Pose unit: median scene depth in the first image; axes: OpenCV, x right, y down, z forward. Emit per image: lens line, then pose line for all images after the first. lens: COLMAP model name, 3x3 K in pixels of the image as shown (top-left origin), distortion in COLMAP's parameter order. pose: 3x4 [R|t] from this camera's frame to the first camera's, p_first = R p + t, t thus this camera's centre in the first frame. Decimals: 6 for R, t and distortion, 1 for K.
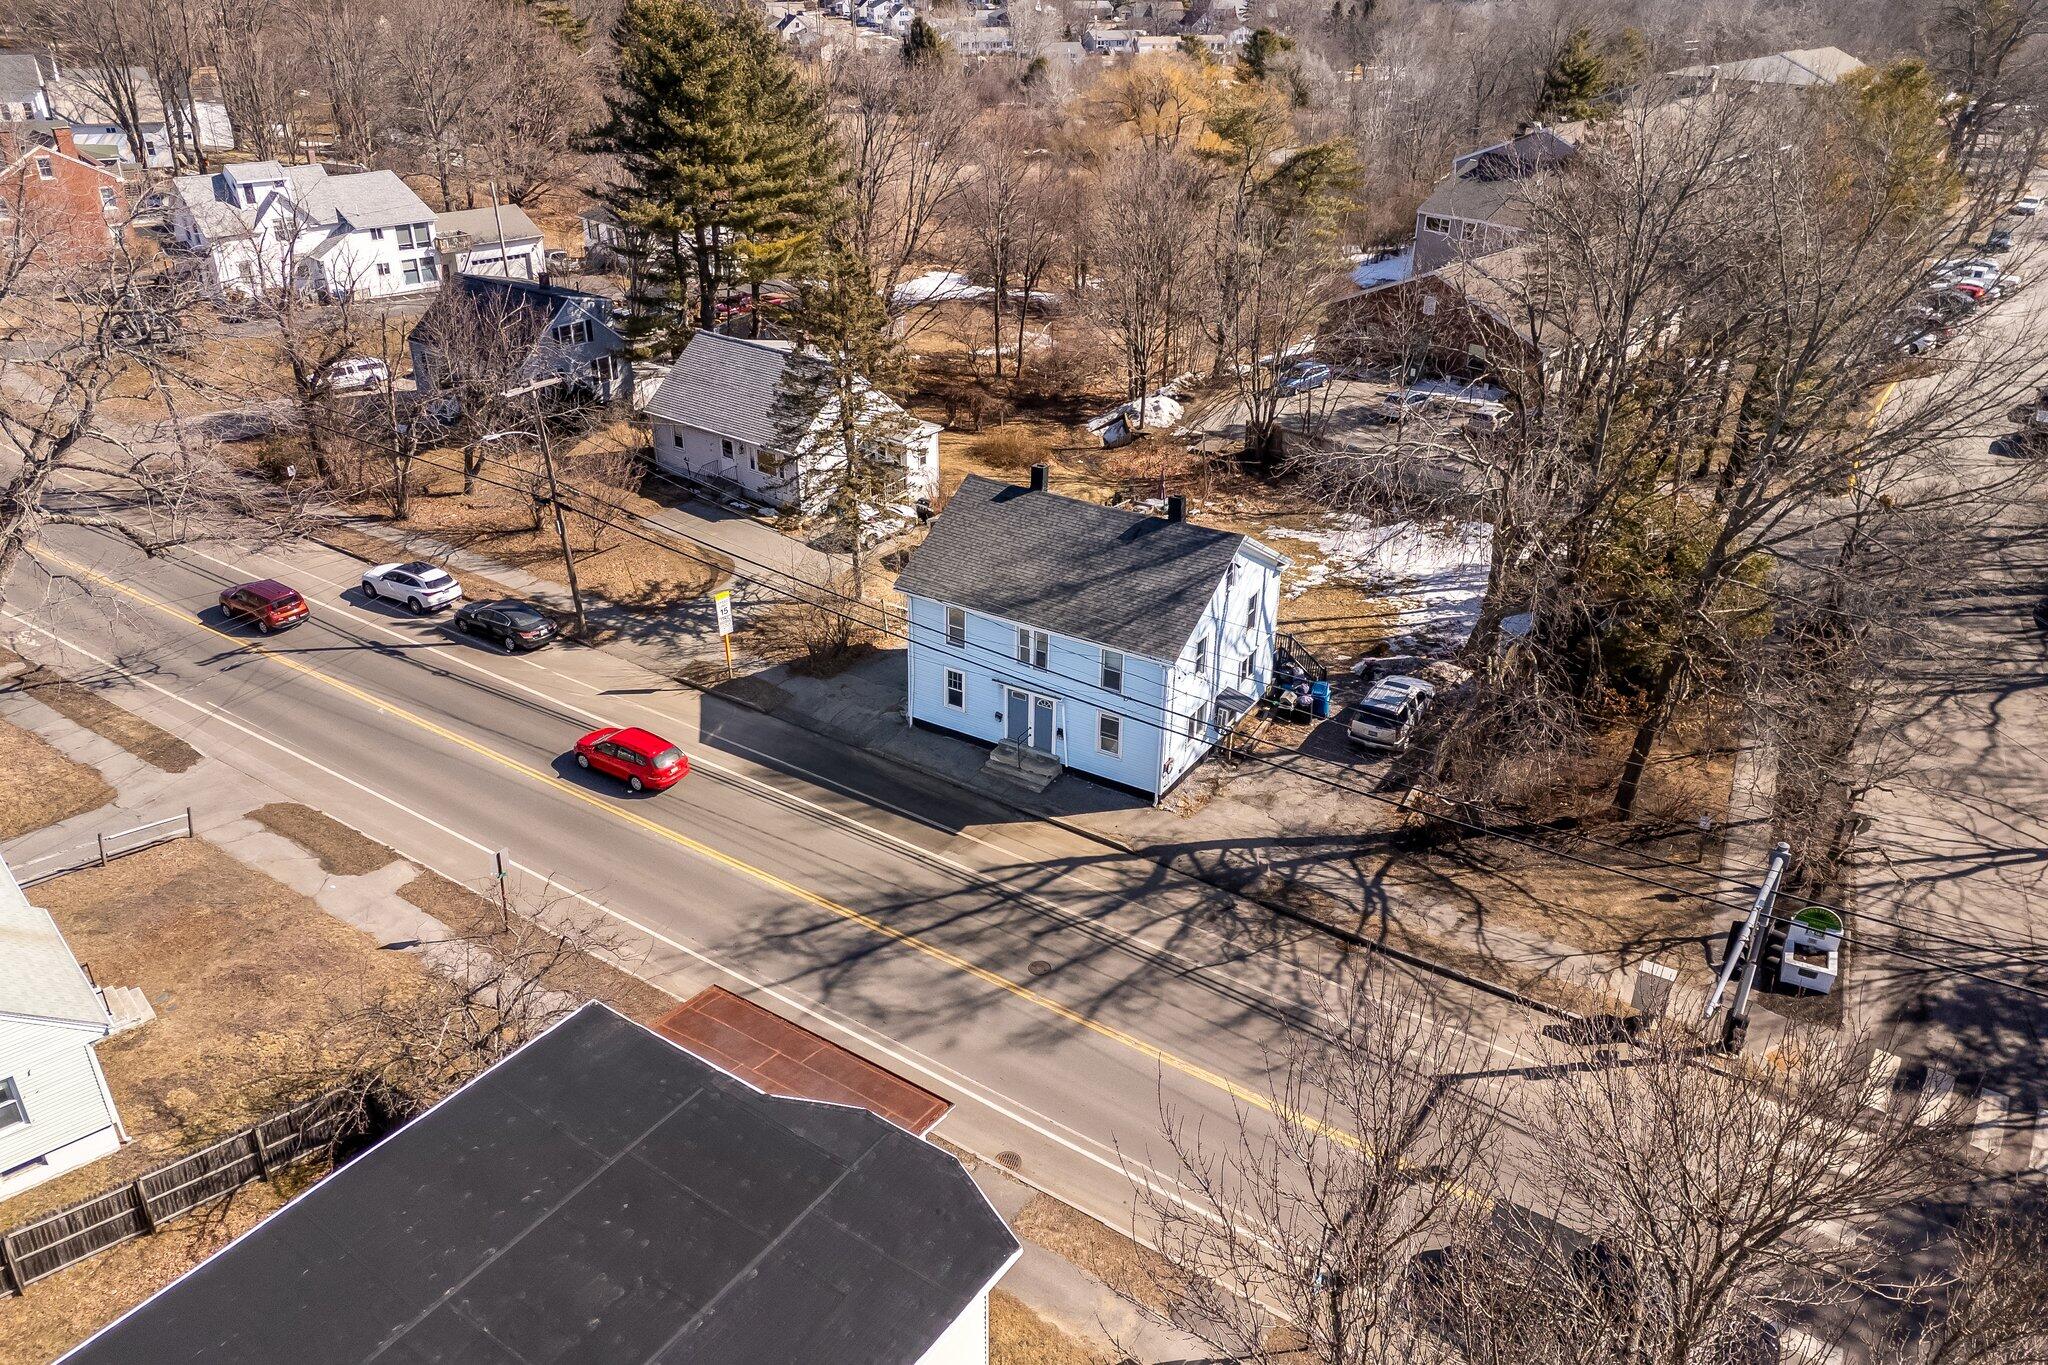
lens RADIAL K [[1495.6, 0, 1026.2], [0, 1495.6, 677.5], [0, 0, 1]] dist [0.051707, -0.033211]
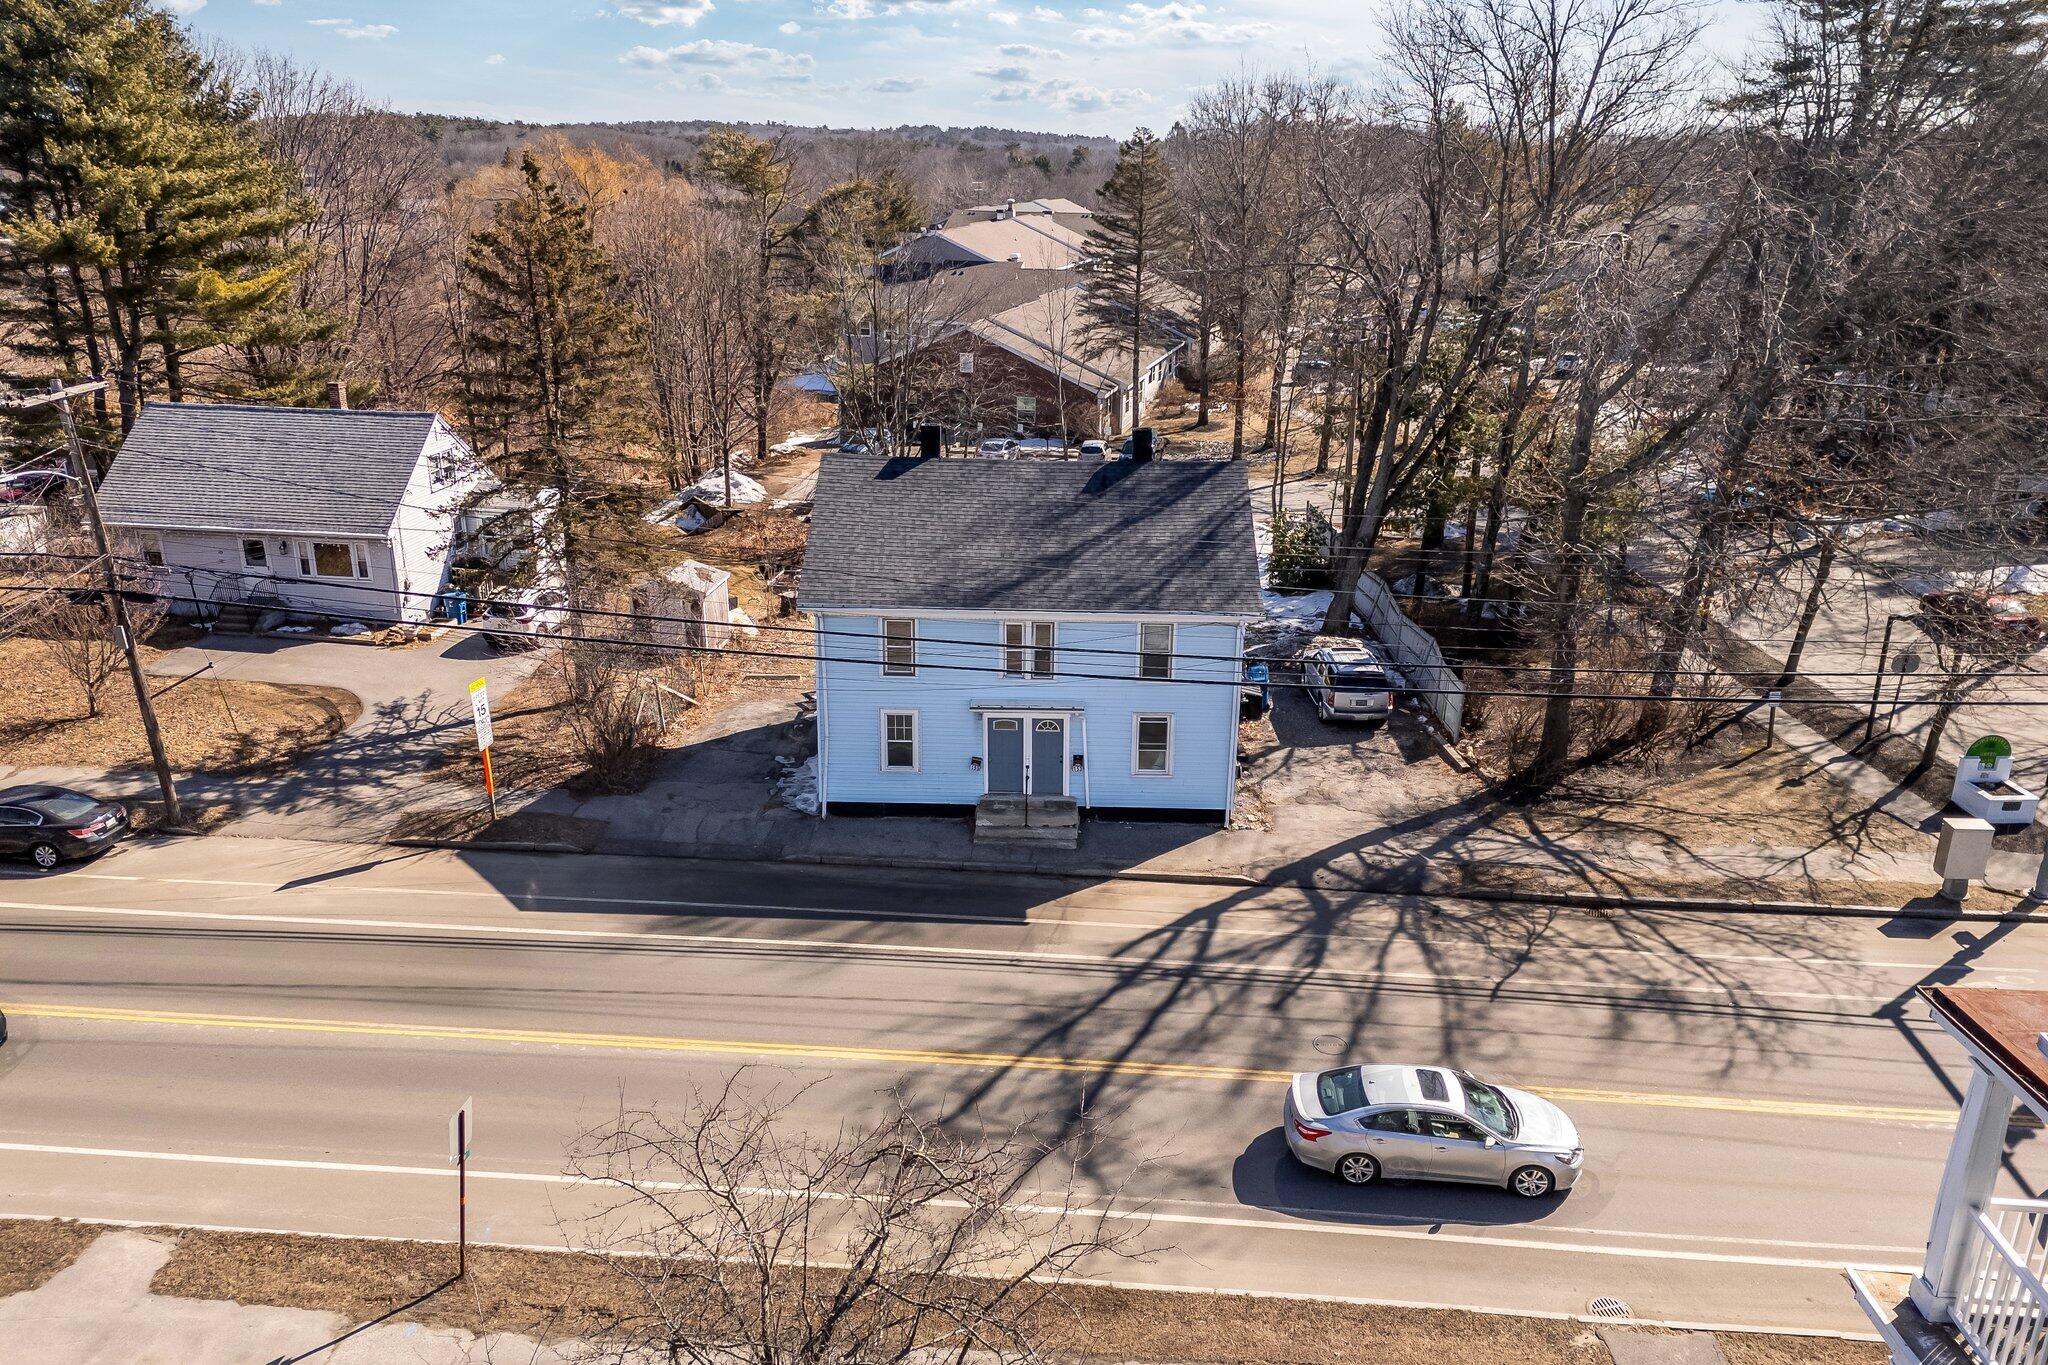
lens RADIAL K [[1495.6, 0, 1026.0], [0, 1495.6, 673.0], [0, 0, 1]] dist [0.051707, -0.033211]
pose [[0.866436, -0.164054, 0.471567, -0.331652], [0.227168, 0.970586, -0.079730, 0.047649], [-0.444617, 0.176206, 0.878218, 0.375567]]
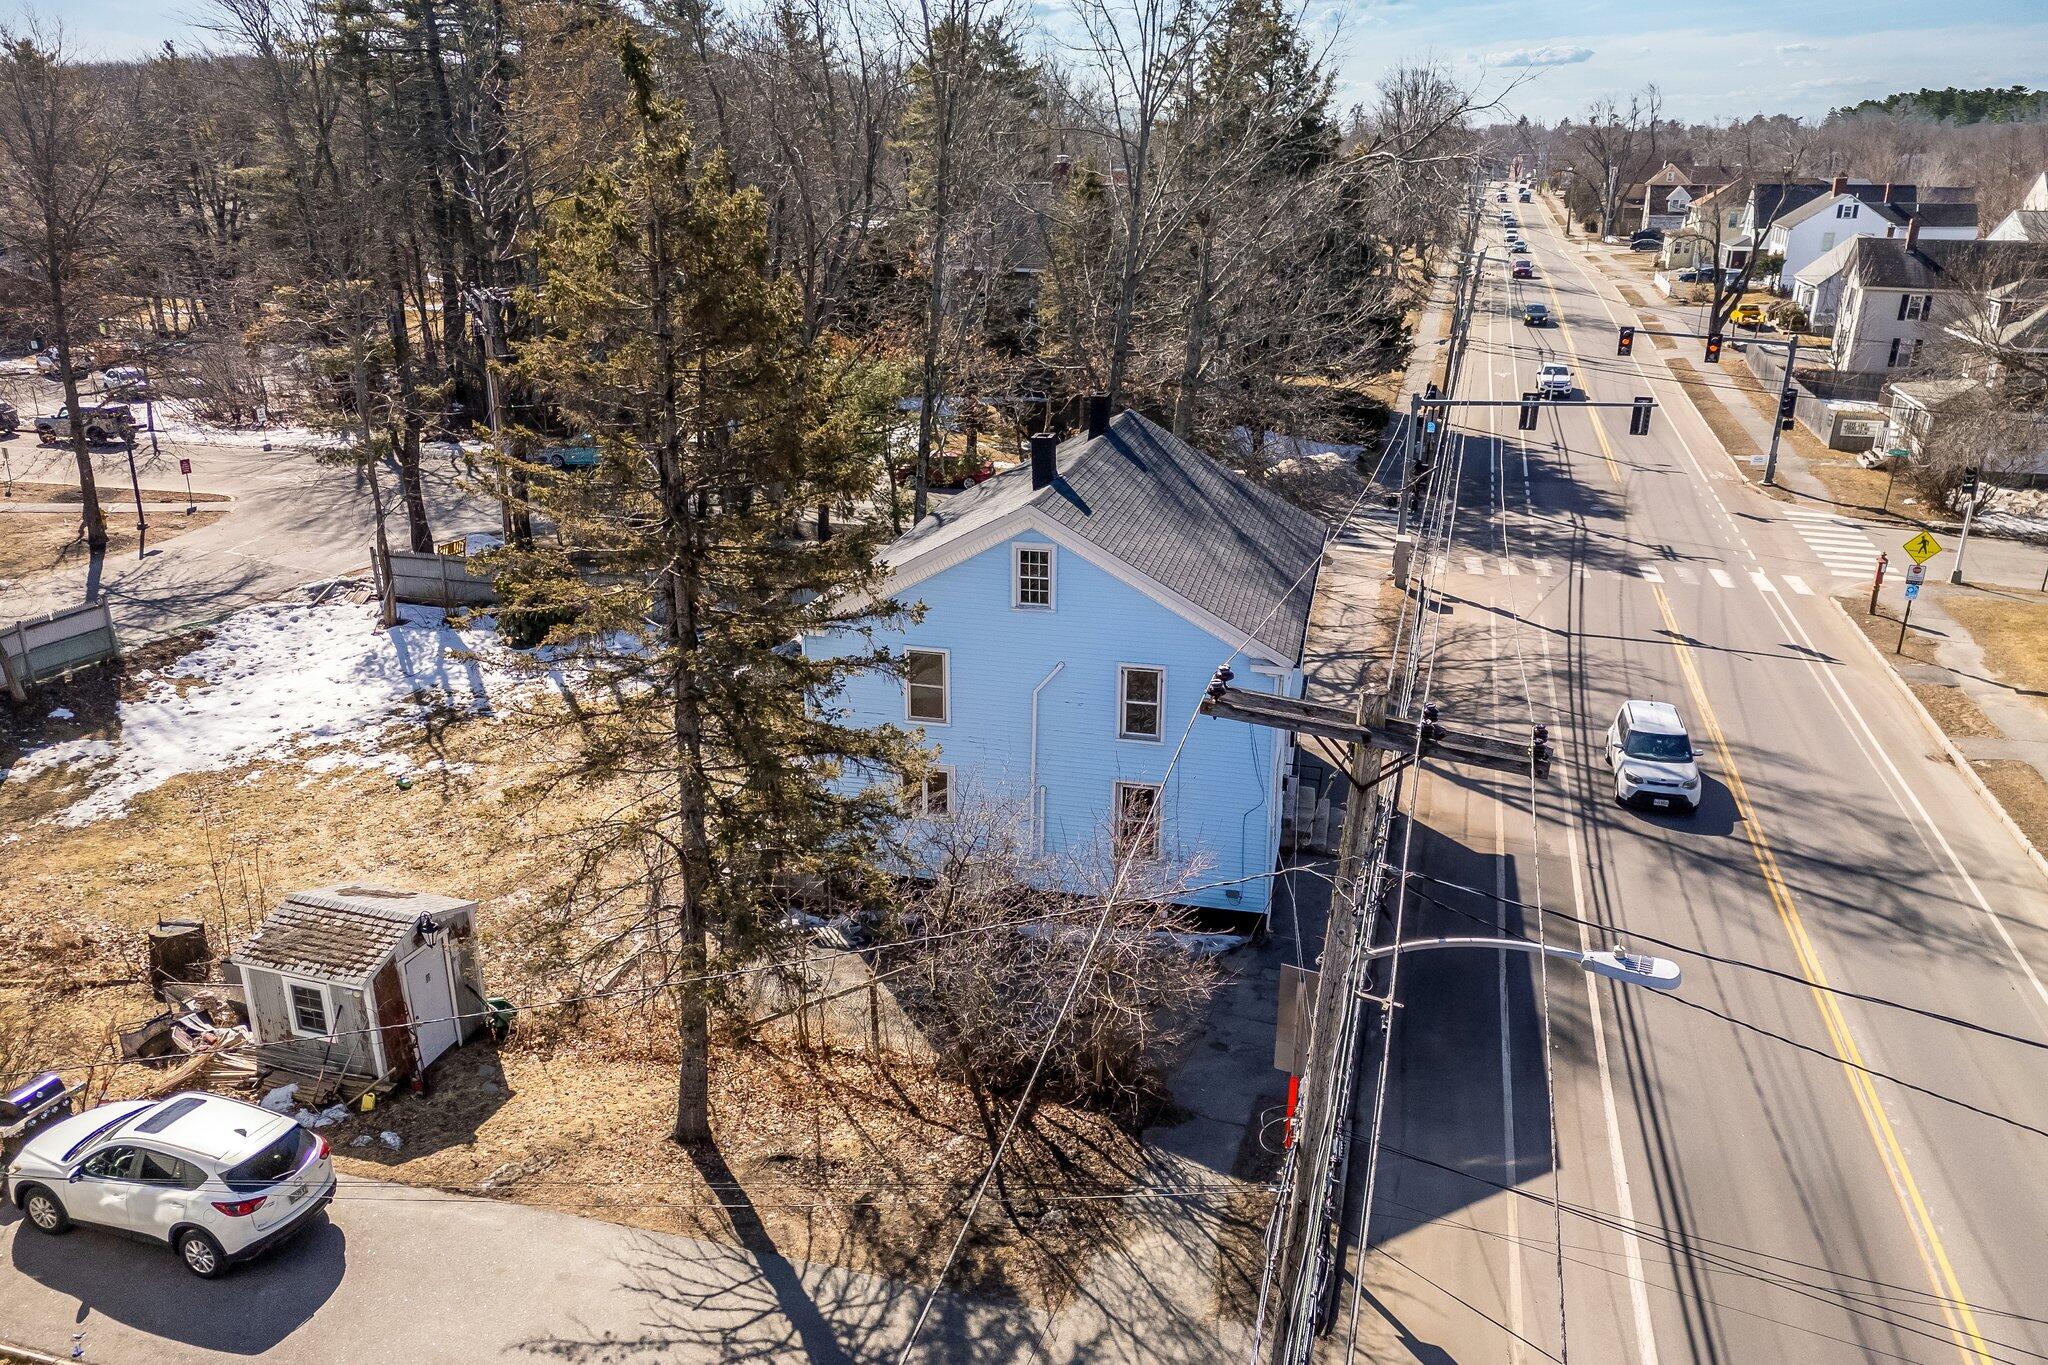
lens RADIAL K [[1495.6, 0, 1027.9], [0, 1495.6, 678.2], [0, 0, 1]] dist [0.051707, -0.033211]
pose [[-0.313399, -0.326124, 0.891866, -0.530544], [0.425584, 0.791347, 0.438917, -0.328559], [-0.848917, 0.517120, -0.109214, 1.166082]]
